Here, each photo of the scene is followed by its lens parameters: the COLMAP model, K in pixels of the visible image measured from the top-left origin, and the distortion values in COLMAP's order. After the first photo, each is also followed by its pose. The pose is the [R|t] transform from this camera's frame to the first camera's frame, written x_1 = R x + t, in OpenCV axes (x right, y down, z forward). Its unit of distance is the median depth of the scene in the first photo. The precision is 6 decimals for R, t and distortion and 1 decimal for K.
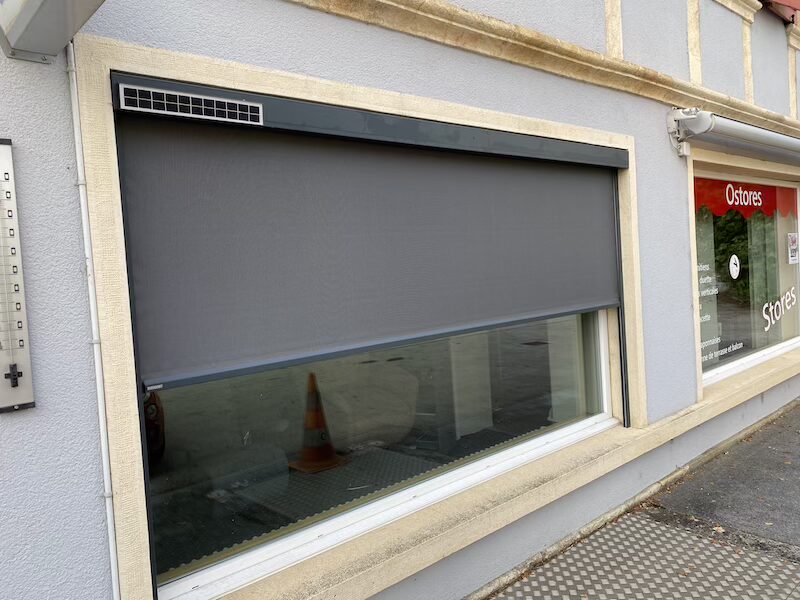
lens RADIAL K [[598.7, 0, 396.2], [0, 598.7, 293.0], [0, 0, 1]] dist [0.029051, -0.027211]
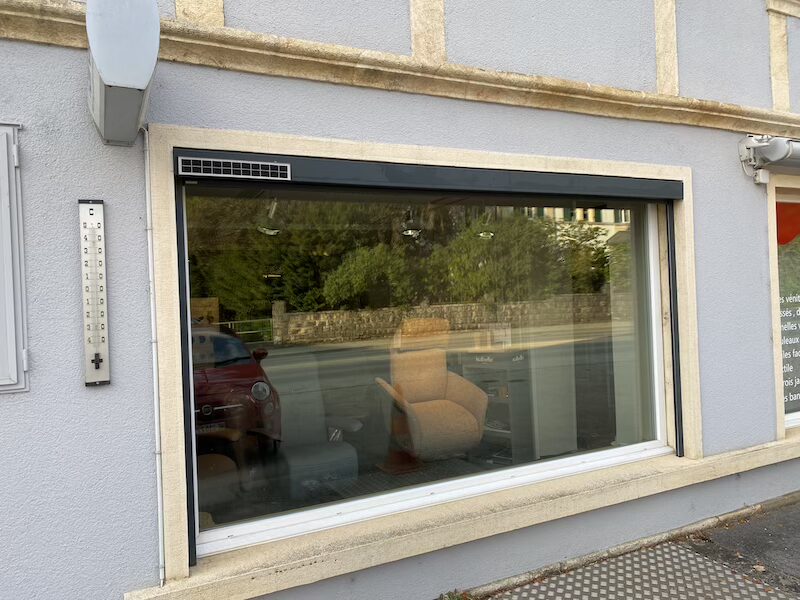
lens RADIAL K [[598.7, 0, 396.2], [0, 598.7, 293.0], [0, 0, 1]] dist [0.029051, -0.027211]
pose [[0.966573, 0.028669, -0.254784, 0.213230], [-0.035698, 0.999098, -0.023007, -0.010001], [0.253895, 0.031333, 0.966724, -0.113088]]
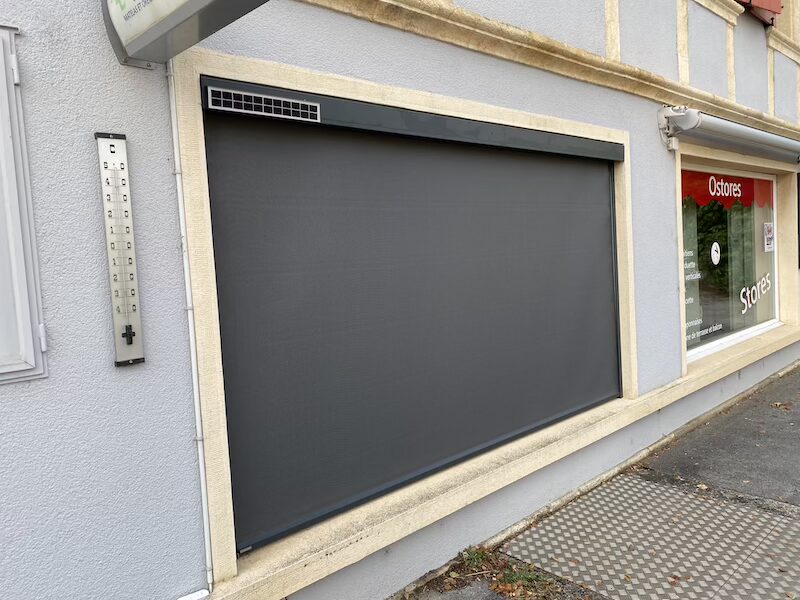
lens RADIAL K [[598.7, 0, 396.2], [0, 598.7, 293.0], [0, 0, 1]] dist [0.029051, -0.027211]
pose [[0.999479, 0.002201, 0.032193, -0.072662], [-0.002777, 0.999837, 0.017853, 0.015767], [-0.032148, -0.017933, 0.999322, -0.096945]]
